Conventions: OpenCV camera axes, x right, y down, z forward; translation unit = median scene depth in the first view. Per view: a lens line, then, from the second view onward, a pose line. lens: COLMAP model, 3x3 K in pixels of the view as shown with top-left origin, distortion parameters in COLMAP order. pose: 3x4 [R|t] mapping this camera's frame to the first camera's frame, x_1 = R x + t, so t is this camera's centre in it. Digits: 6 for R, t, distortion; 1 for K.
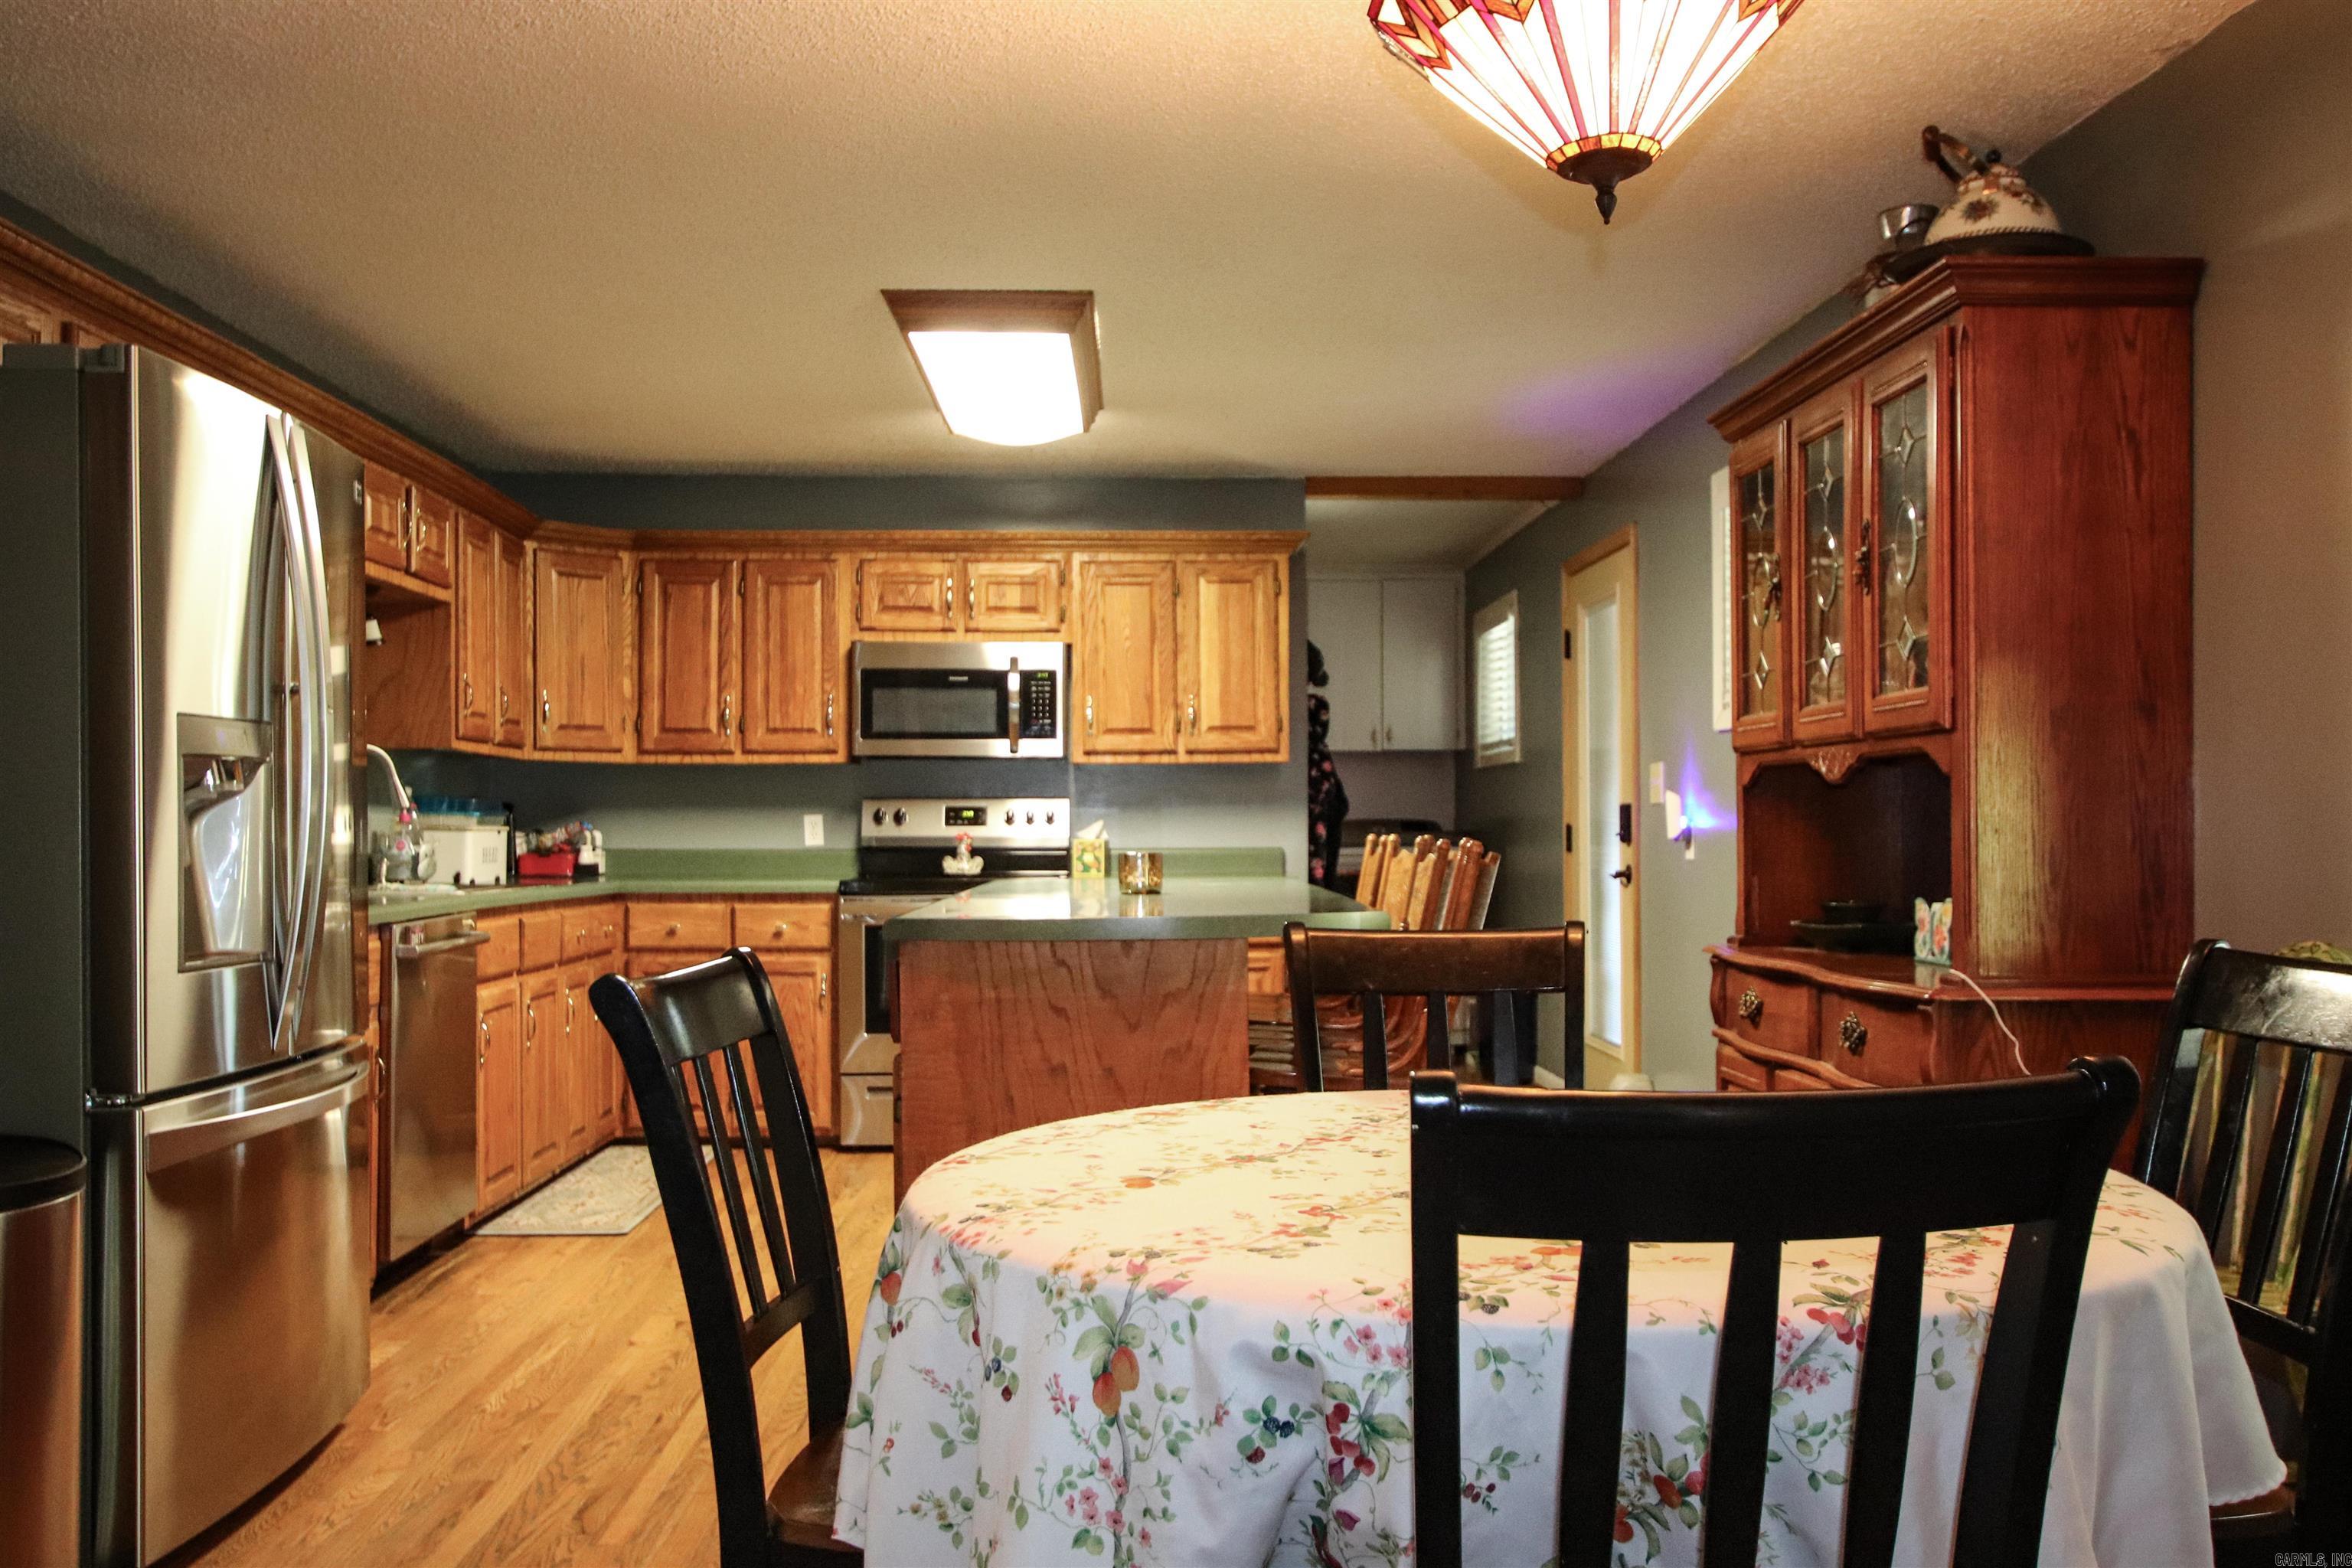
lens RADIAL K [[1976.8, 0, 1176.8], [0, 1976.8, 786.8], [0, 0, 1]] dist [-0.002719, 0.008074]
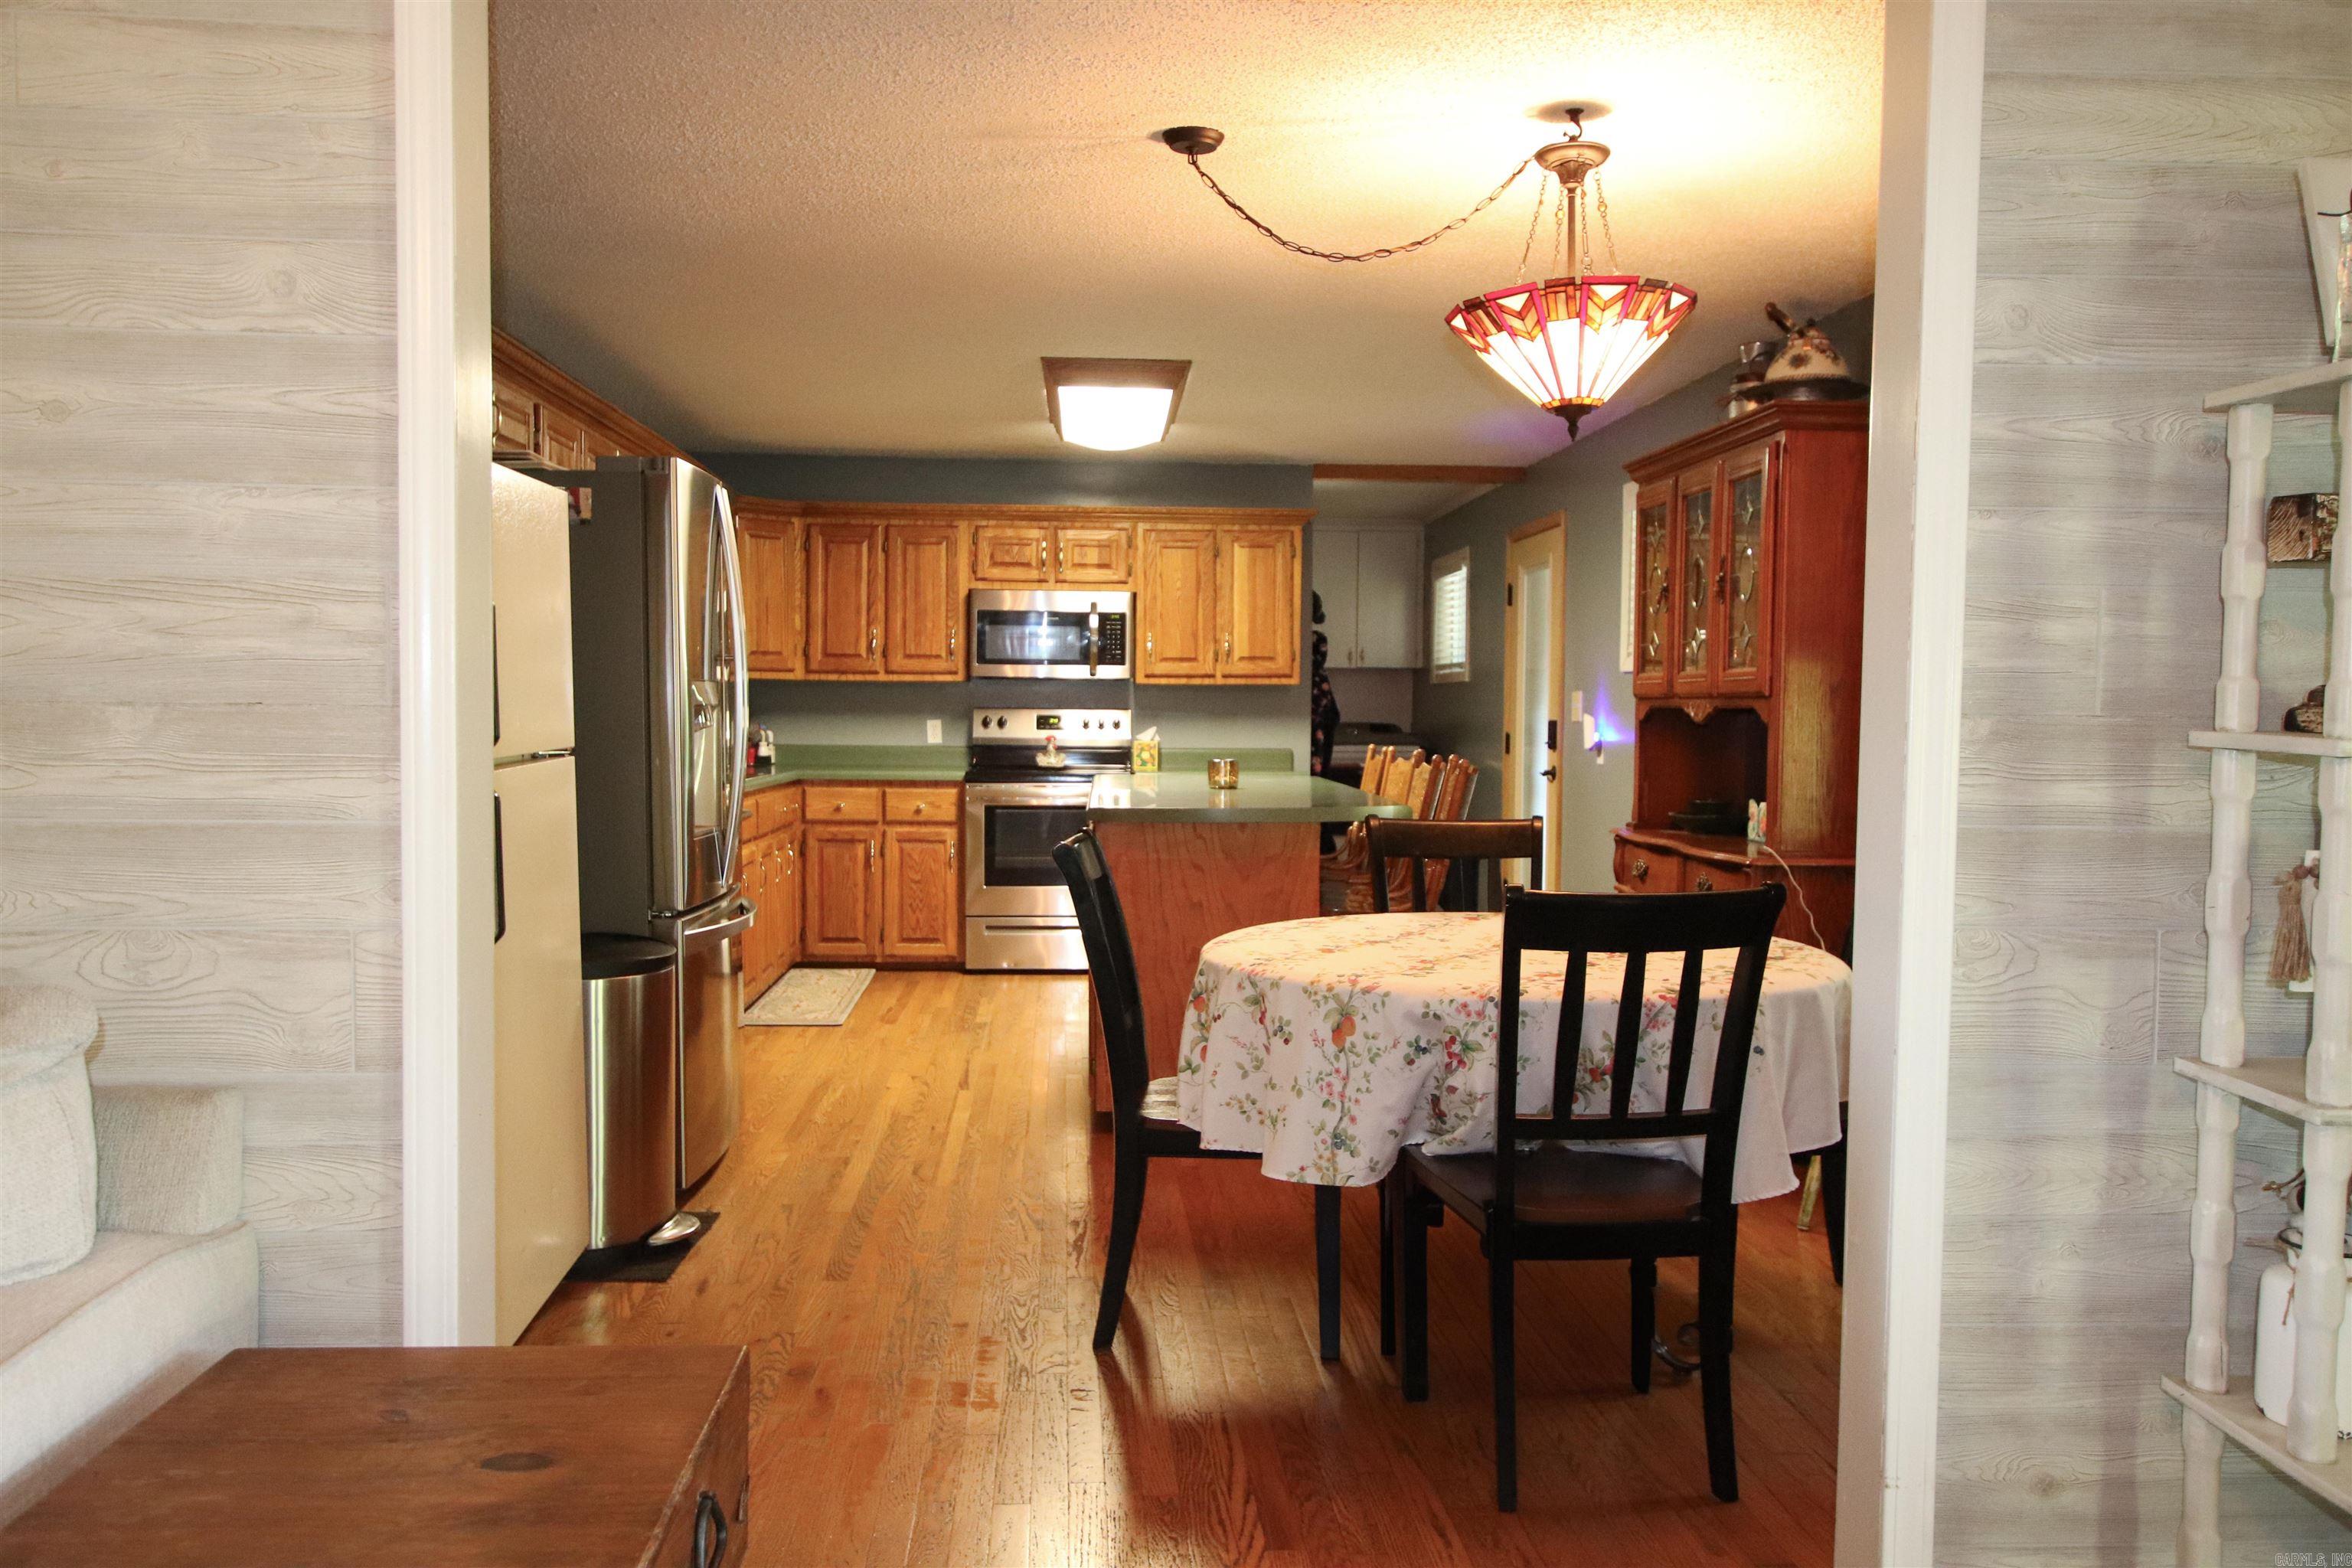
lens RADIAL K [[1838.5, 0, 1173.6], [0, 1838.5, 789.5], [0, 0, 1]] dist [-0.005871, -0.004696]
pose [[0.999482, 0.009836, 0.030648, -0.089705], [-0.011823, 0.997792, 0.065350, -0.030369], [-0.029938, -0.065679, 0.997392, -0.315922]]
